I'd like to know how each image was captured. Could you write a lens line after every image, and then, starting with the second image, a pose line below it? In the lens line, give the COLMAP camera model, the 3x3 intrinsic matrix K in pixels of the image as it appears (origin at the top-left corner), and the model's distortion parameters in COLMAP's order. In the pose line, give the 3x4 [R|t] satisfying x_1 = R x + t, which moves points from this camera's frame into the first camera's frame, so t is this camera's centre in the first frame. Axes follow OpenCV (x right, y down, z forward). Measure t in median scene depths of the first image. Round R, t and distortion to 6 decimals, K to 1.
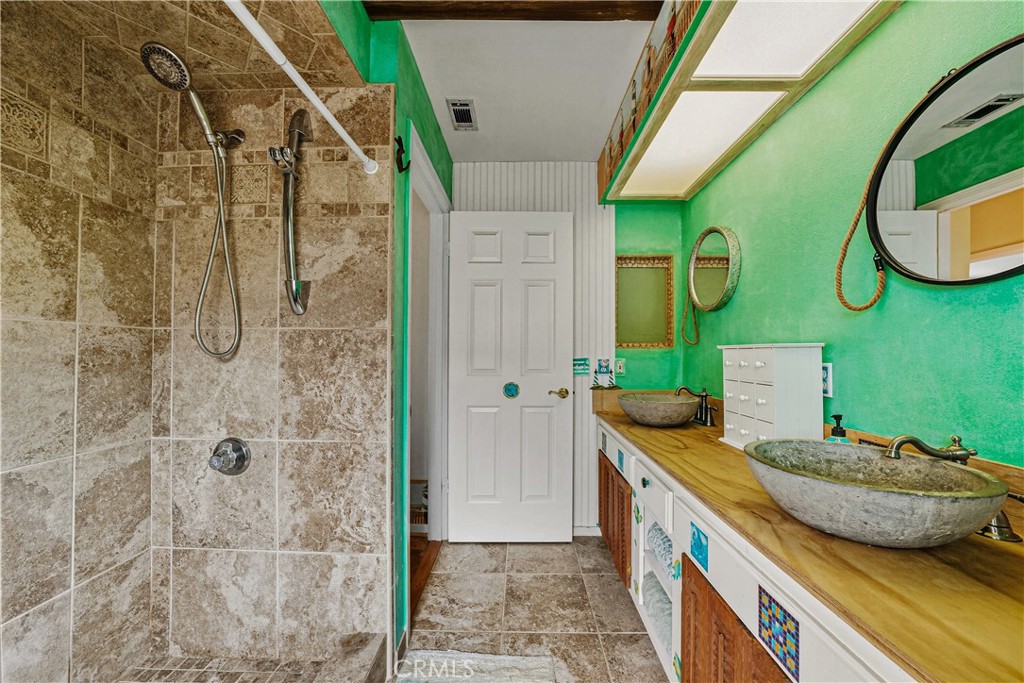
lens RADIAL K [[357.6, 0, 512.3], [0, 357.6, 348.9], [0, 0, 1]] dist [-0.028182, 0.005526]
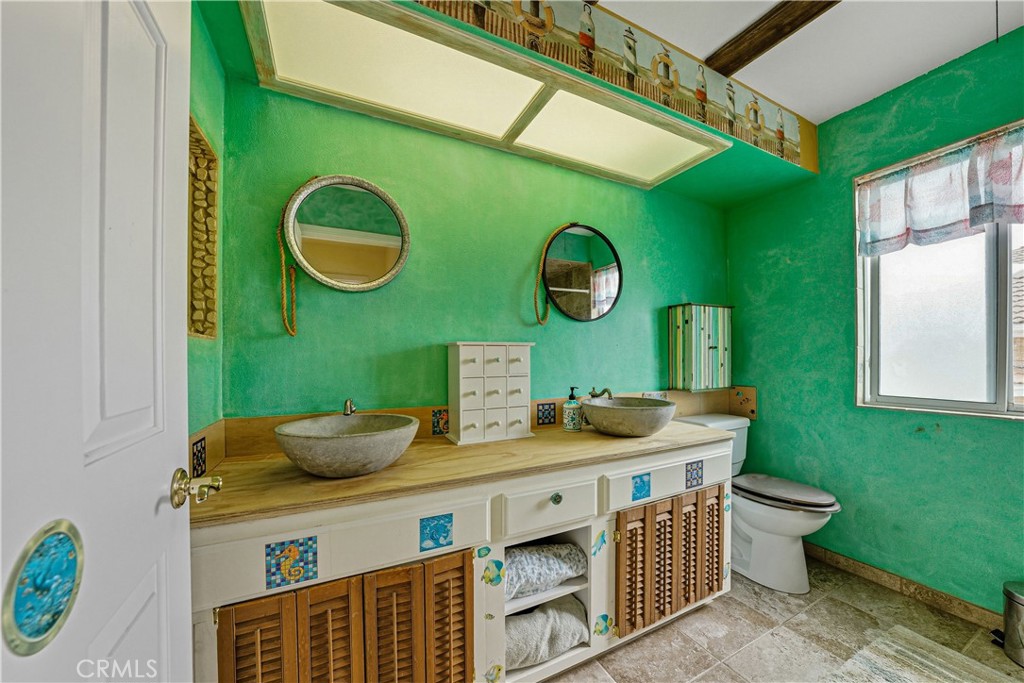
lens RADIAL K [[357.6, 0, 512.3], [0, 357.6, 348.9], [0, 0, 1]] dist [-0.028182, 0.005526]
pose [[-0.460683, 0.018100, 0.887380, -0.415838], [-0.004133, 0.999737, -0.022538, 0.044787], [-0.887555, -0.014050, -0.460487, 1.904056]]
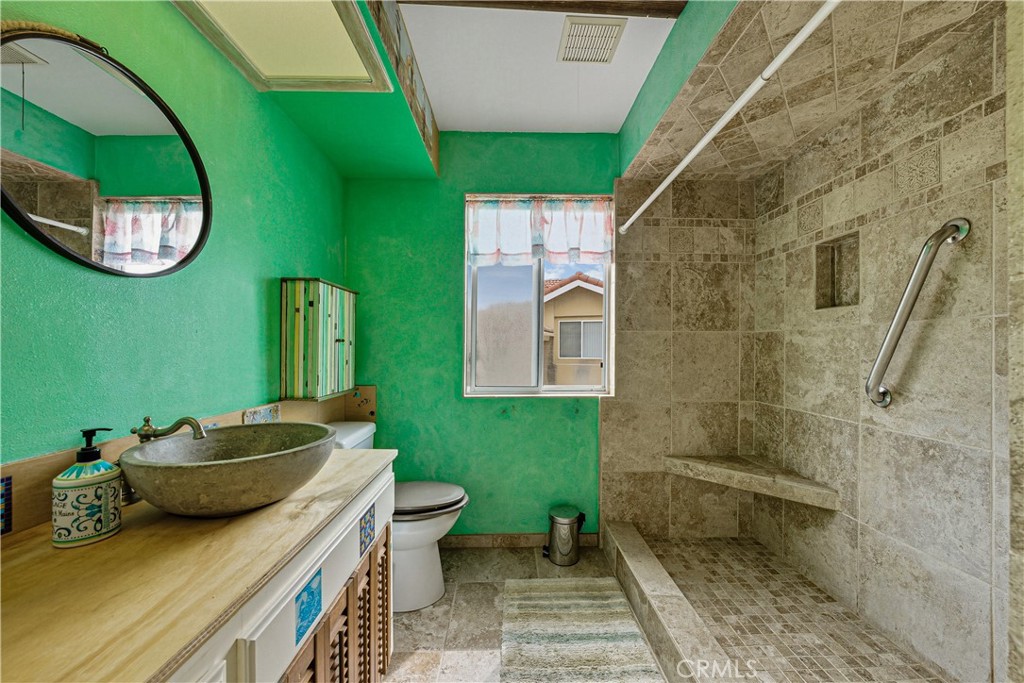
lens RADIAL K [[357.6, 0, 512.3], [0, 357.6, 348.9], [0, 0, 1]] dist [-0.028182, 0.005526]
pose [[-0.998997, -0.010743, -0.043481, 0.143145], [-0.010337, 0.999901, -0.009557, 0.031456], [0.043579, -0.009098, -0.999009, 1.589548]]
